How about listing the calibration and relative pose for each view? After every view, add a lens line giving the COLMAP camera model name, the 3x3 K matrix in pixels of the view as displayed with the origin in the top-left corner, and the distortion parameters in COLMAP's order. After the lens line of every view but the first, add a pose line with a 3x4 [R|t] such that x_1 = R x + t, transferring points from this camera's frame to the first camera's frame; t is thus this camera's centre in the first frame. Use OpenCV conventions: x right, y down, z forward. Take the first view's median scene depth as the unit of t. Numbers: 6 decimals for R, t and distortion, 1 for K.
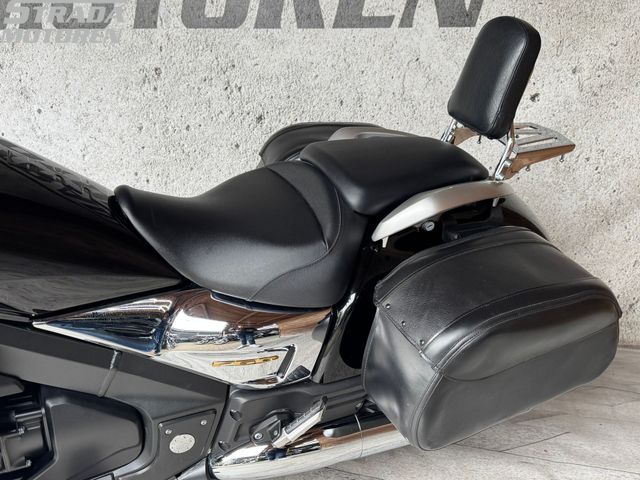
lens RADIAL K [[600.1, 0, 313.6], [0, 600.1, 245.1], [0, 0, 1]] dist [0.111126, -0.200969]
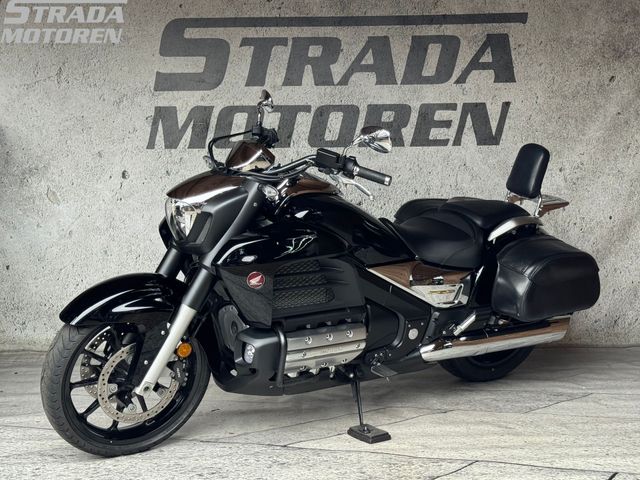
lens RADIAL K [[958.2, 0, 320.0], [0, 958.2, 240.0], [0, 0, 1]] dist [0.188439, -0.053414]
pose [[0.985290, -0.024744, 0.169087, -0.641859], [0.062433, 0.973186, -0.221385, 0.425142], [-0.159075, 0.228685, 0.960416, -1.331106]]
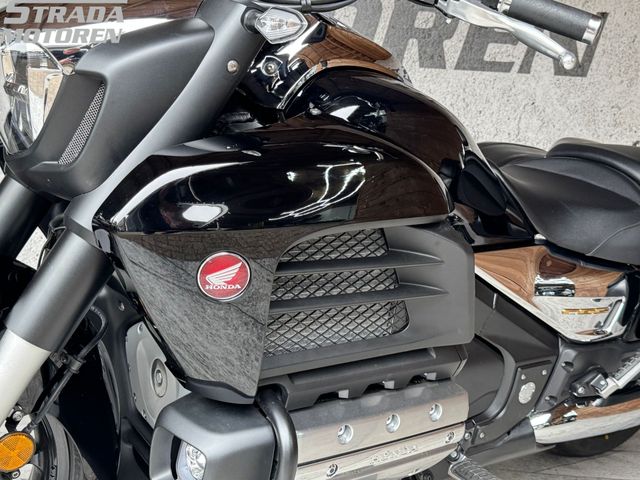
lens RADIAL K [[784.4, 0, 320.0], [0, 784.4, 240.0], [0, 0, 1]] dist [0.173464, -0.392481]
pose [[0.966696, 0.029452, 0.254226, -0.536781], [0.021656, 0.980380, -0.195923, 0.189839], [-0.255009, 0.194904, 0.947092, -0.163898]]
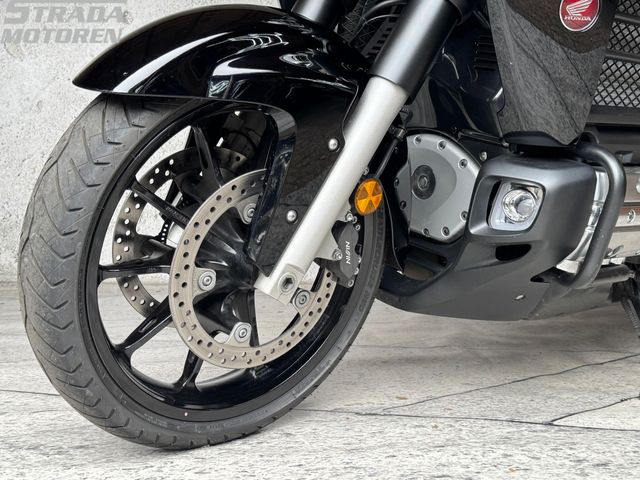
lens RADIAL K [[784.4, 0, 320.0], [0, 784.4, 240.0], [0, 0, 1]] dist [0.173464, -0.392481]
pose [[0.955244, -0.007499, 0.295724, -0.806958], [0.079992, 0.968985, -0.233817, 0.387555], [-0.284799, 0.247008, 0.926216, -0.108596]]
